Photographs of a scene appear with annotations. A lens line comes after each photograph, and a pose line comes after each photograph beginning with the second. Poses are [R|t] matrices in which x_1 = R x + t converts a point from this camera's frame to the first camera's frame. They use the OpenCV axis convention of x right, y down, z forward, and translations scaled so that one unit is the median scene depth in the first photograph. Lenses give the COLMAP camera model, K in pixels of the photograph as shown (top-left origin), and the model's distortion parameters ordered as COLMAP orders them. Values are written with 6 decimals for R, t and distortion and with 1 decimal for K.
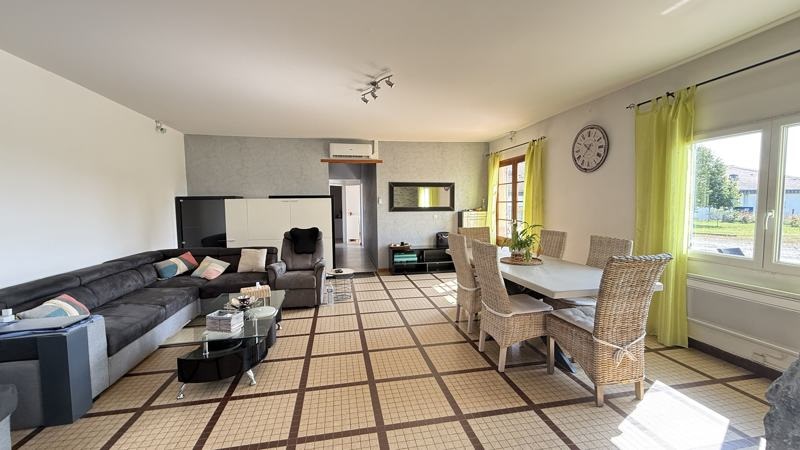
lens RADIAL K [[318.6, 0, 397.2], [0, 318.6, 223.5], [0, 0, 1]] dist [0.000583, 0.000157]
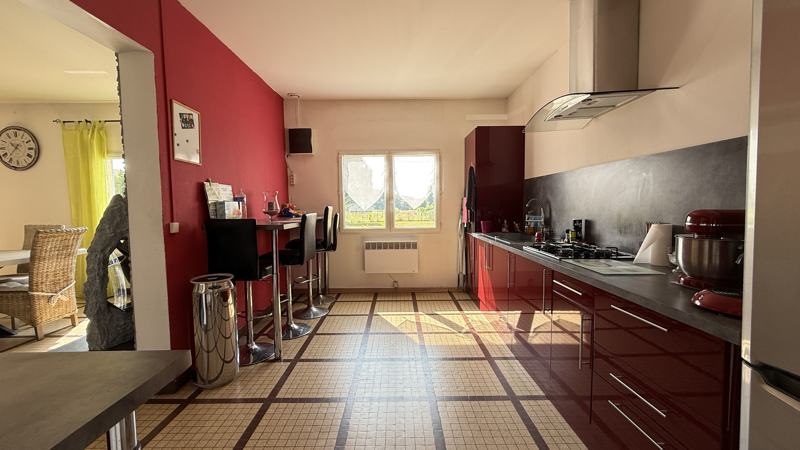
lens RADIAL K [[318.6, 0, 397.2], [0, 318.6, 223.5], [0, 0, 1]] dist [0.000583, 0.000157]
pose [[0.186293, -0.048585, 0.981292, -0.281051], [0.069085, 0.996952, 0.036245, 0.083343], [-0.980062, 0.061040, 0.189082, -0.553991]]
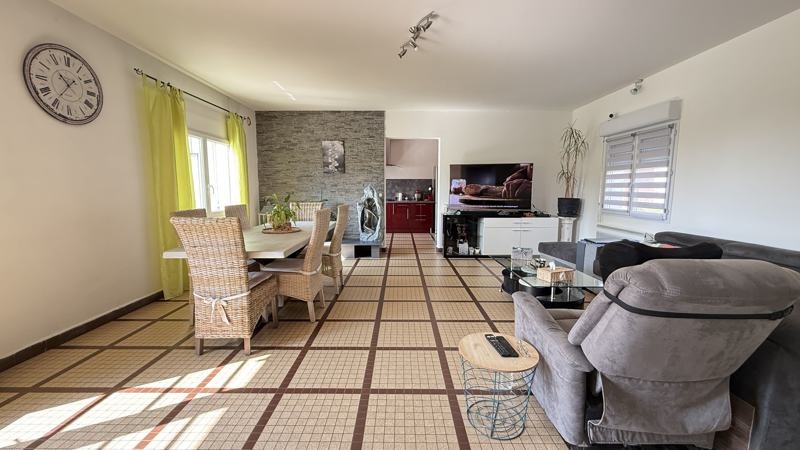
lens RADIAL K [[318.6, 0, 397.2], [0, 318.6, 223.5], [0, 0, 1]] dist [0.000583, 0.000157]
pose [[-0.979931, -0.013338, 0.198893, -0.206429], [0.020561, 0.985674, 0.167407, -0.078651], [-0.198276, 0.168136, -0.965617, 2.002003]]
